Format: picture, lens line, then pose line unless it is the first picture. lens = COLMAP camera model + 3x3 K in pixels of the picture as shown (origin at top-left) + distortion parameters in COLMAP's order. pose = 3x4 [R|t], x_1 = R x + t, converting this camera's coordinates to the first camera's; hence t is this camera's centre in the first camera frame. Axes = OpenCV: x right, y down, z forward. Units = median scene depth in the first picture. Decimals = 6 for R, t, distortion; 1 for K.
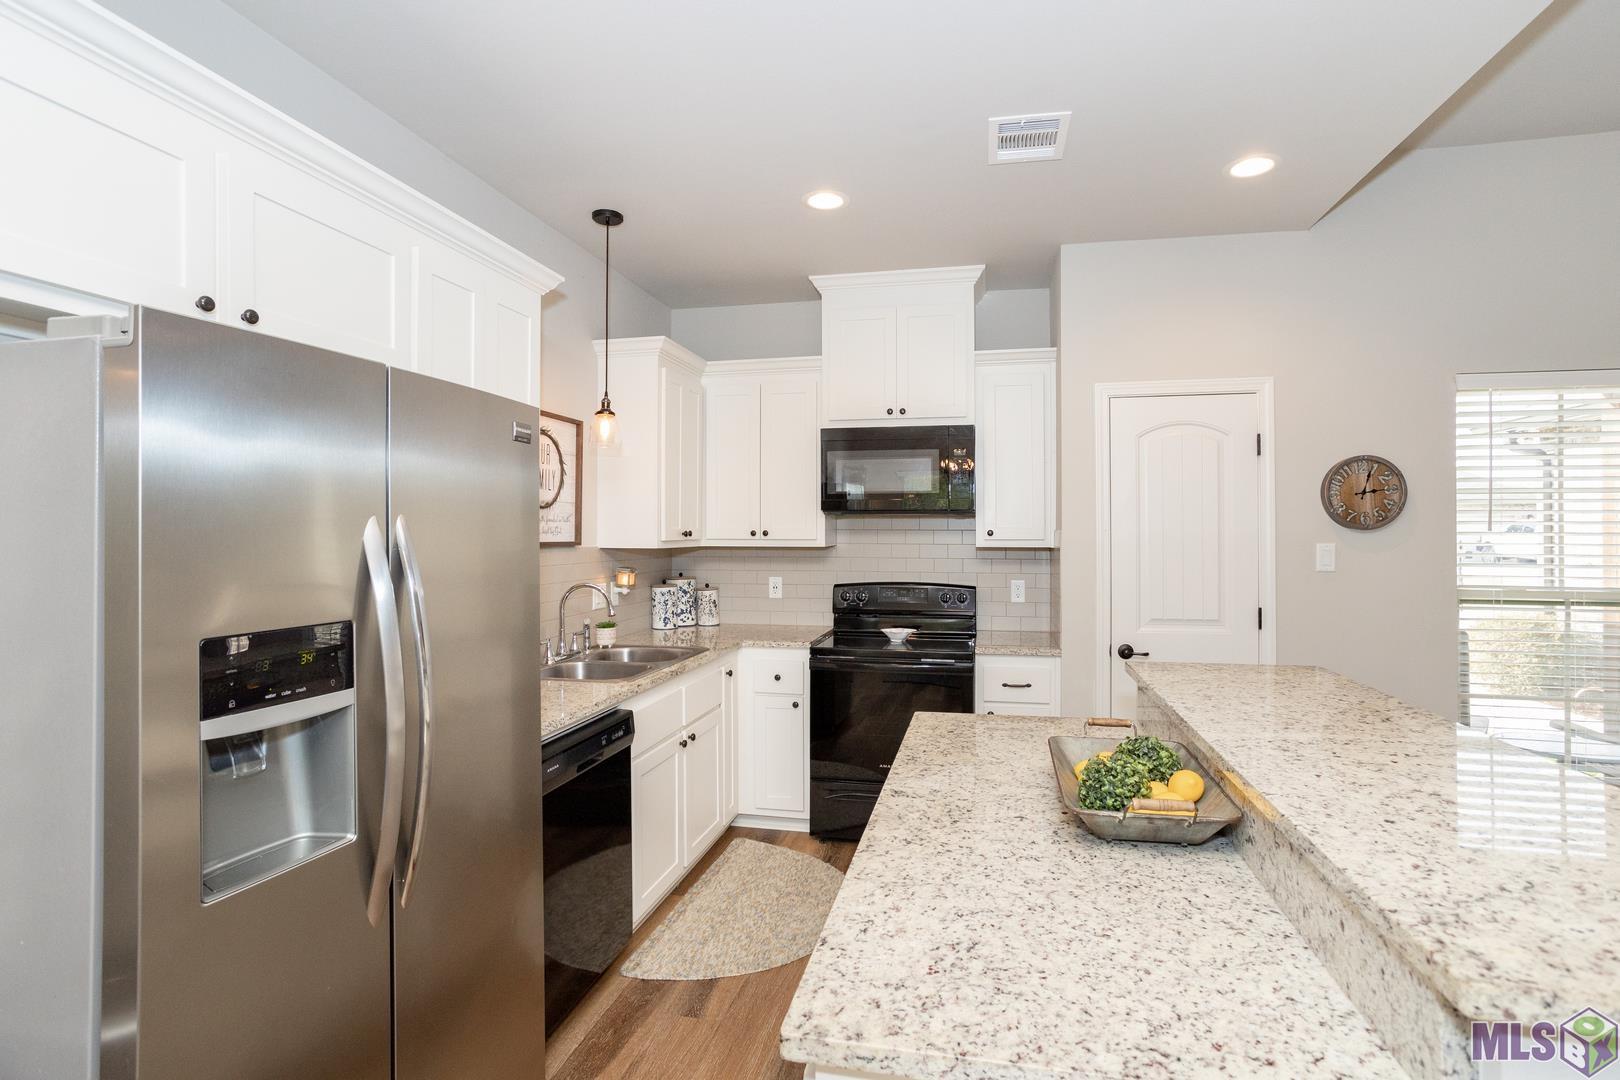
lens RADIAL K [[792.1, 0, 821.2], [0, 792.1, 522.0], [0, 0, 1]] dist [-0.045209, 0.028440]
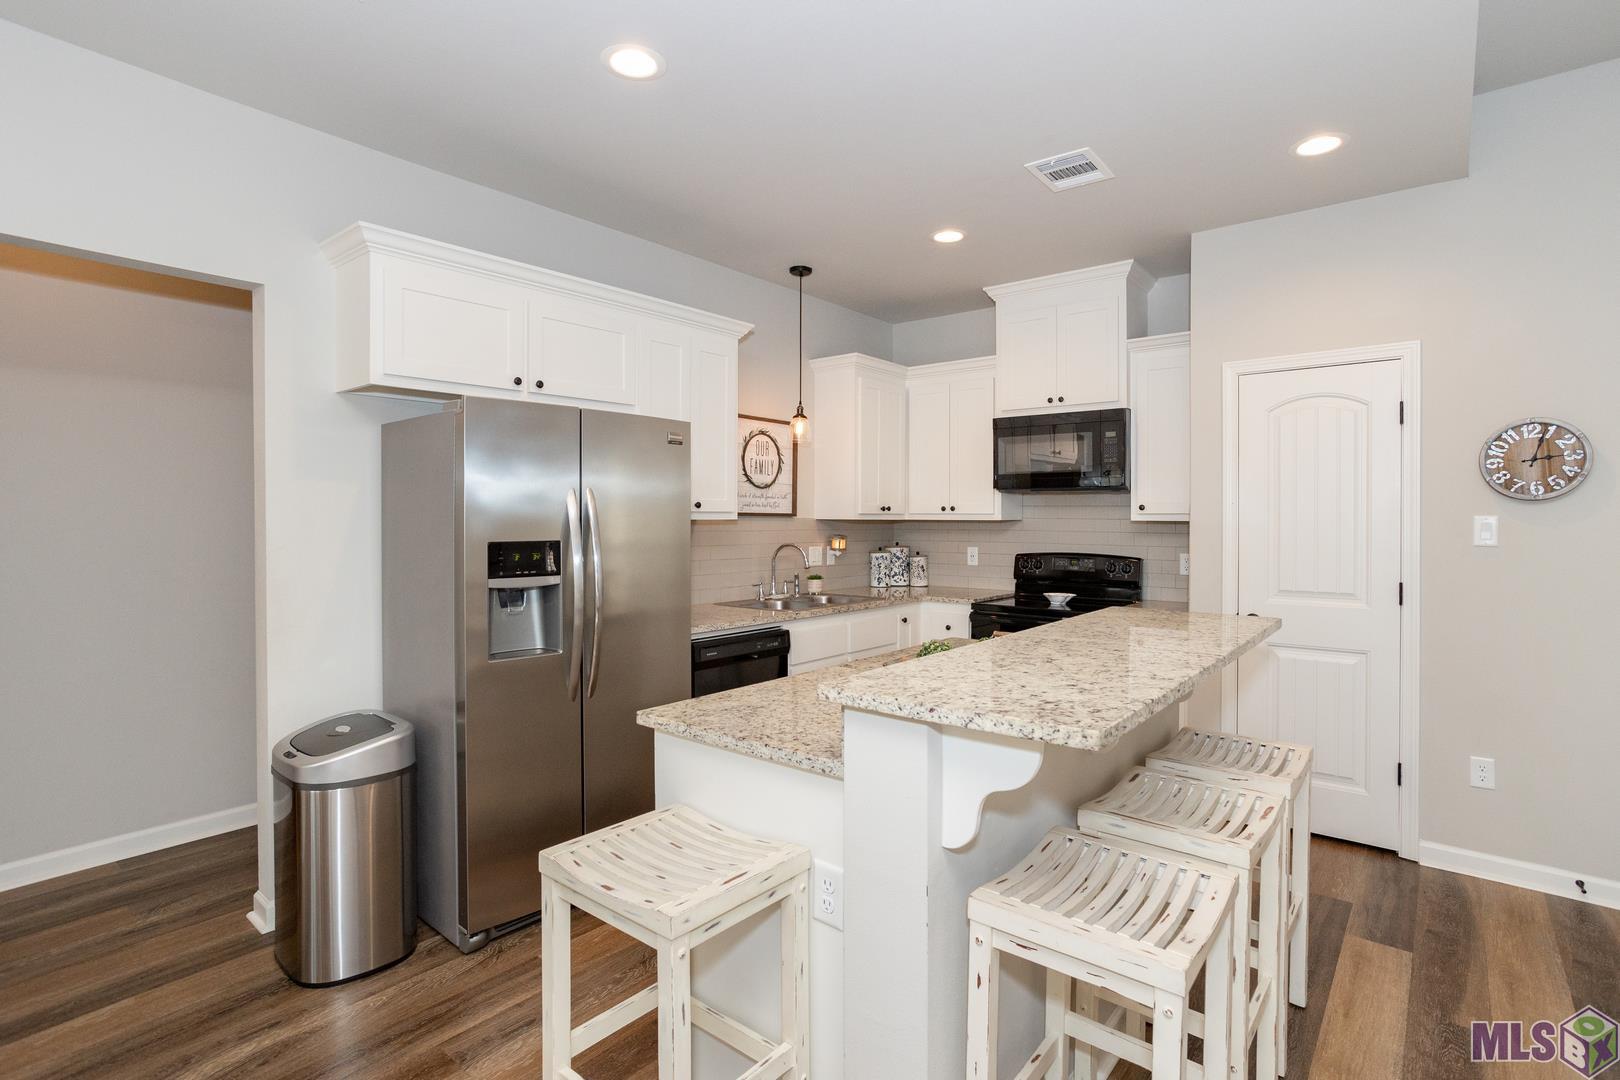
lens RADIAL K [[791.1, 0, 799.4], [0, 791.1, 514.4], [0, 0, 1]] dist [-0.043412, 0.027755]
pose [[0.882580, 0.003286, -0.470150, 0.300414], [-0.000787, 0.999984, 0.005512, 0.017492], [0.470161, -0.004495, 0.882569, -0.160053]]
